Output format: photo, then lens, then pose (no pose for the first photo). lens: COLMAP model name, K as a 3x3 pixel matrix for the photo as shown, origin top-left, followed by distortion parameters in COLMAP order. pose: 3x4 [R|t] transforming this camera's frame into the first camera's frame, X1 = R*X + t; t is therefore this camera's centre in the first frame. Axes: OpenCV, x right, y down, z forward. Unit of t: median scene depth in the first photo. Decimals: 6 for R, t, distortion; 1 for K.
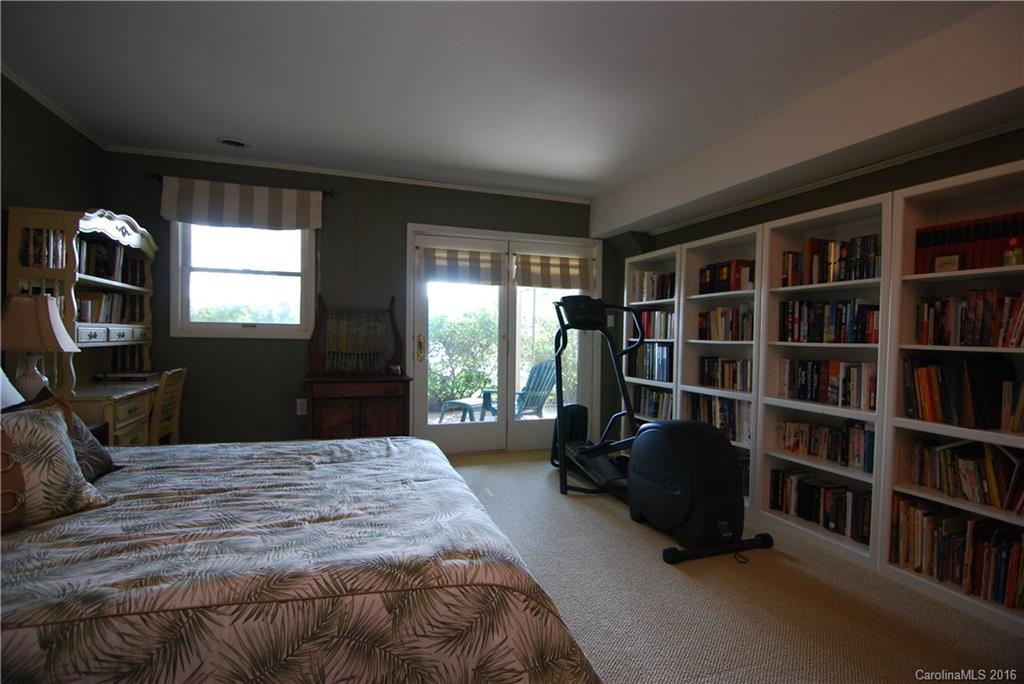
lens RADIAL K [[500.3, 0, 509.6], [0, 500.3, 341.3], [0, 0, 1]] dist [-0.019563, -0.002752]
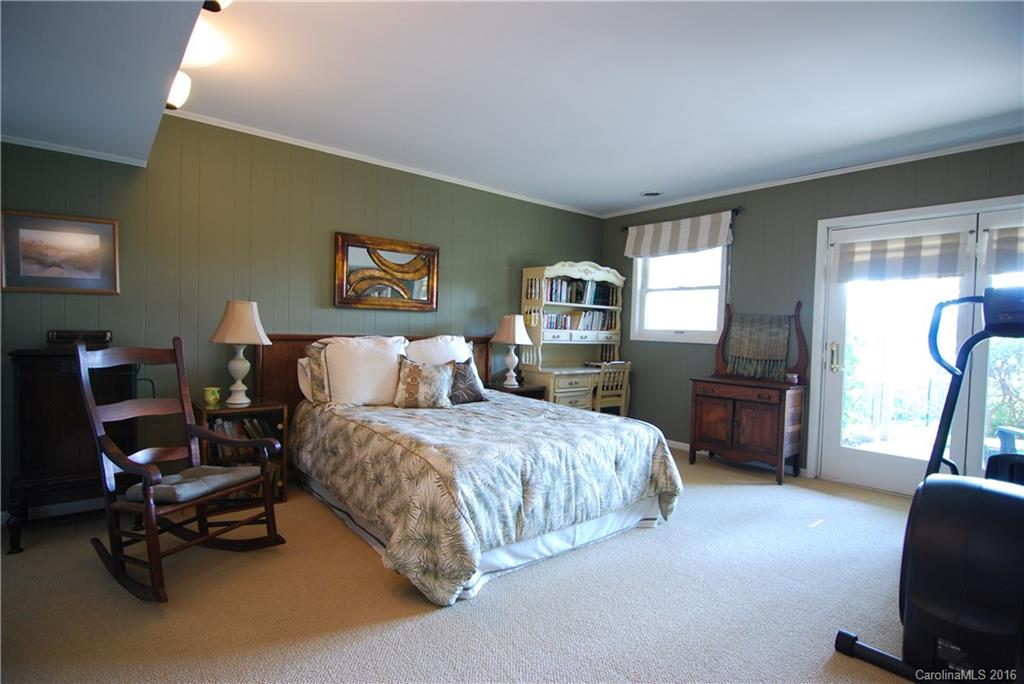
lens RADIAL K [[500.3, 0, 507.0], [0, 500.3, 344.1], [0, 0, 1]] dist [-0.019563, -0.002752]
pose [[0.342454, 0.020069, -0.939320, 0.493898], [-0.036153, 0.999313, 0.008171, 0.003969], [0.938839, 0.031161, 0.342944, 0.166258]]
